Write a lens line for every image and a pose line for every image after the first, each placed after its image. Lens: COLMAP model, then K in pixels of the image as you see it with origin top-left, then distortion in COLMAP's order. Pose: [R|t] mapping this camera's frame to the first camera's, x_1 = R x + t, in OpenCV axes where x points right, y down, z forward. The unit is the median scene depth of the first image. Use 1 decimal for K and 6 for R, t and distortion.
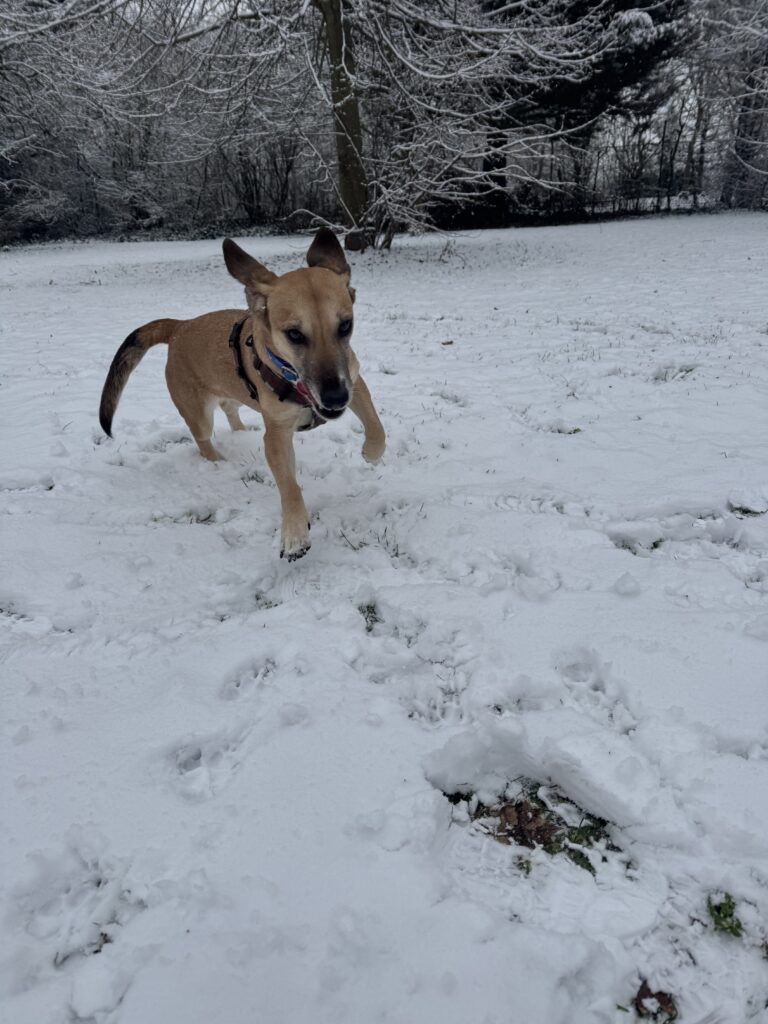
lens RADIAL K [[725.8, 0, 387.5], [0, 725.8, 516.9], [0, 0, 1]] dist [0.020315, -0.014592]
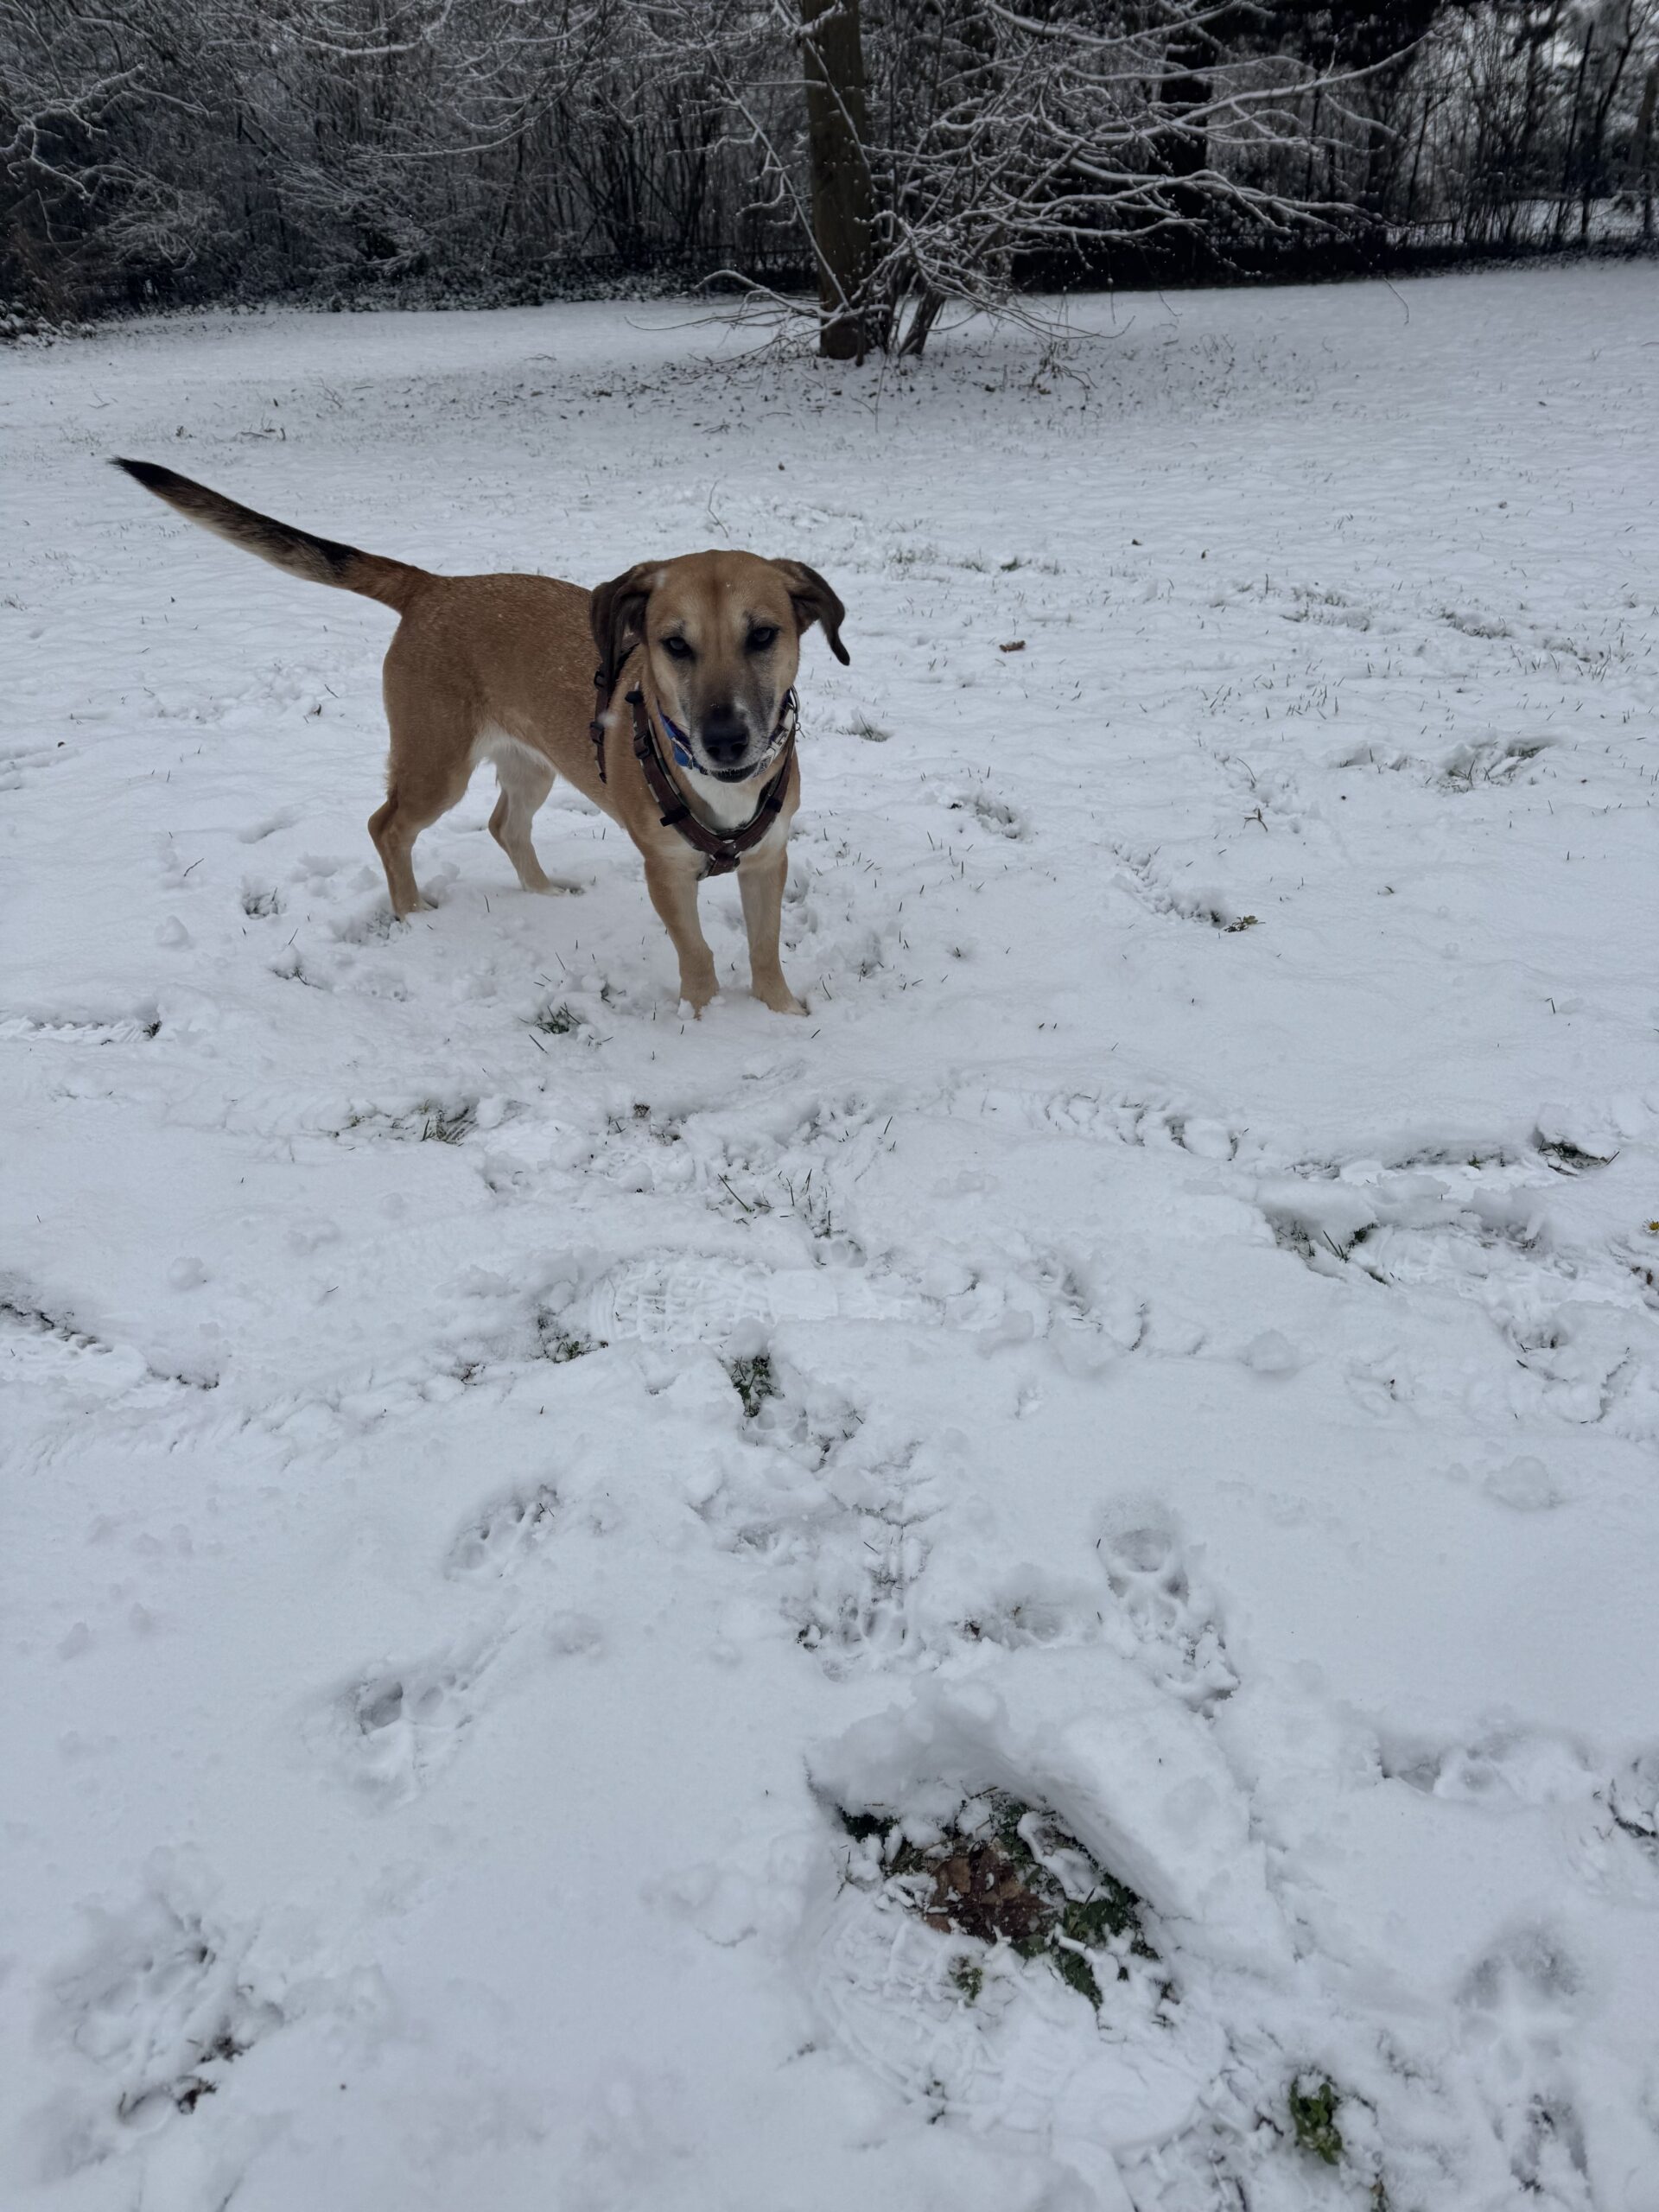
lens RADIAL K [[1567.8, 0, 825.2], [0, 1567.8, 1092.4], [0, 0, 1]] dist [0.020315, -0.014592]
pose [[0.997810, 0.034491, -0.056447, 0.069805], [-0.027497, 0.992355, 0.120312, -0.175292], [0.060165, -0.118497, 0.991130, -0.048195]]
